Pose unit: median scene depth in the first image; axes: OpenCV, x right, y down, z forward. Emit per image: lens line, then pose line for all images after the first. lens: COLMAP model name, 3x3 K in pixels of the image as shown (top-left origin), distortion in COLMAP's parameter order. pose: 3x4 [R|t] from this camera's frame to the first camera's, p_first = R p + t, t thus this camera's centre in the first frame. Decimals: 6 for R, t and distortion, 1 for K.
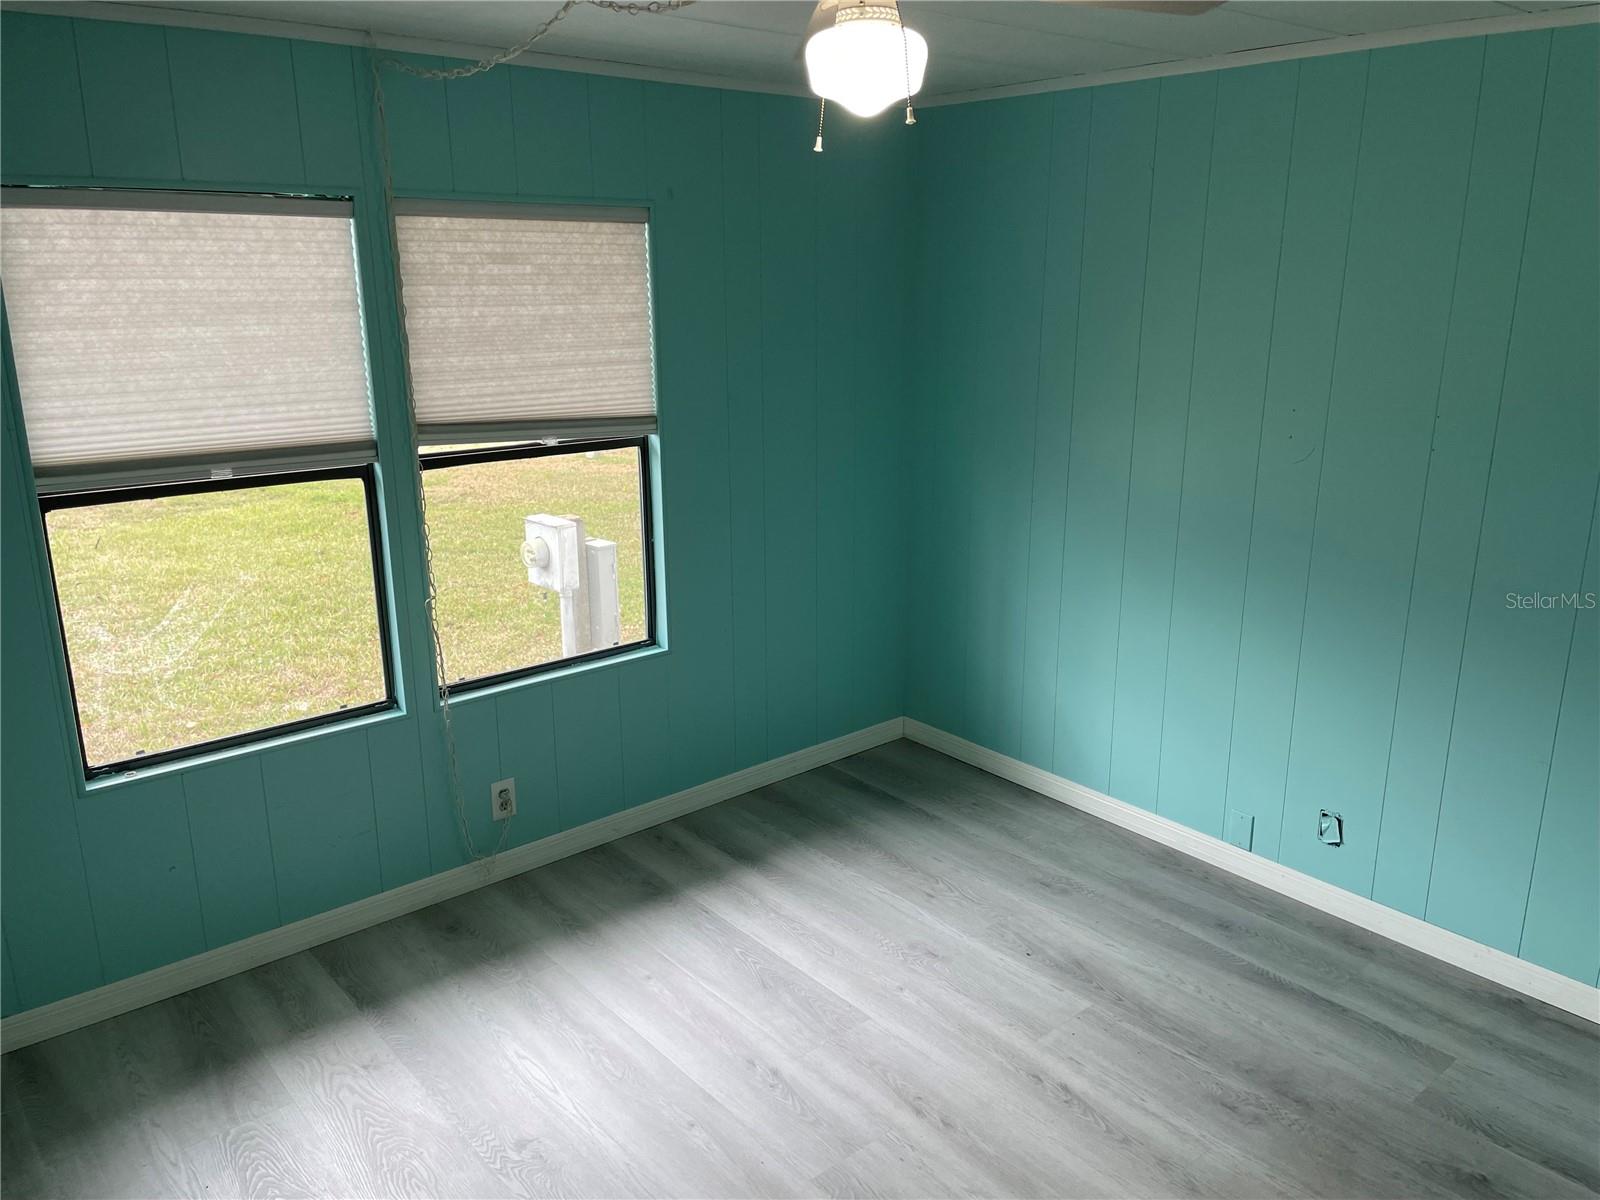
lens RADIAL K [[1207.3, 0, 796.5], [0, 1207.3, 578.8], [0, 0, 1]] dist [0.105565, -0.129755]
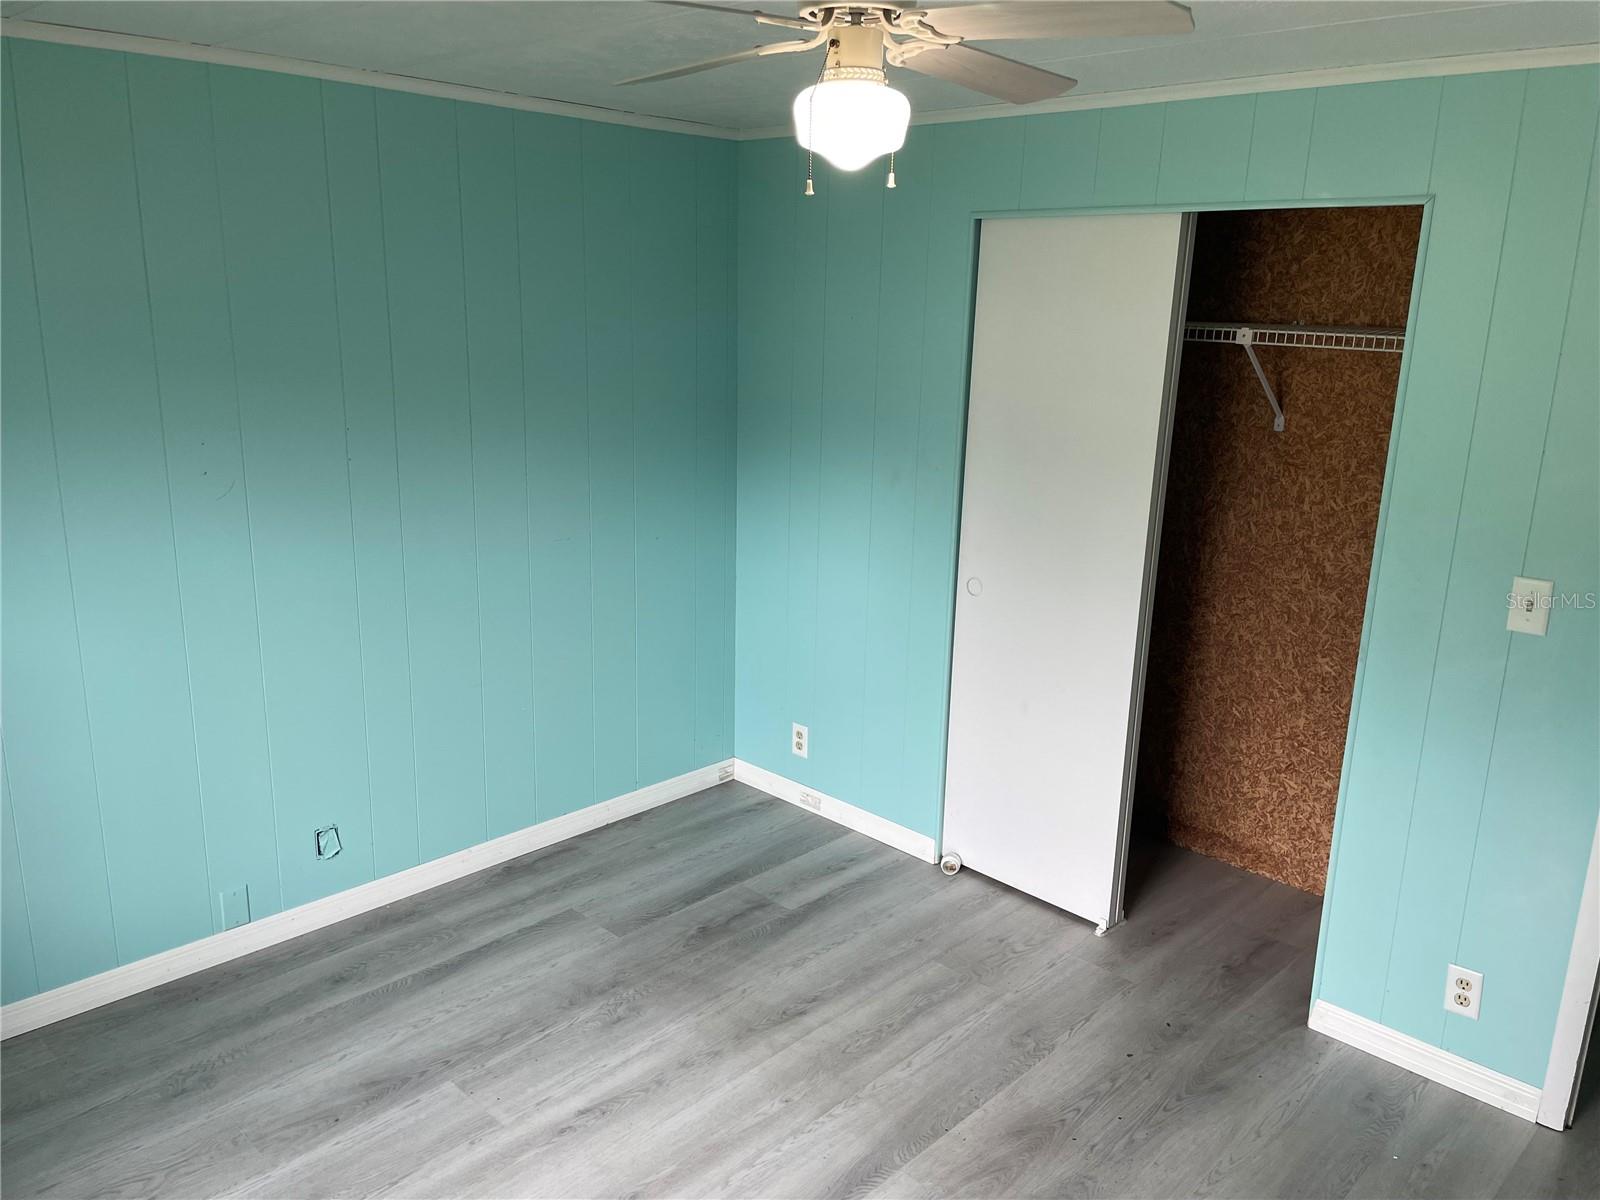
lens RADIAL K [[1206.7, 0, 796.4], [0, 1206.7, 601.4], [0, 0, 1]] dist [0.107770, -0.135343]
pose [[-0.082012, -0.254646, 0.963550, -0.616794], [0.235174, 0.934561, 0.267001, -0.193018], [-0.968487, 0.248499, -0.016759, 0.689946]]
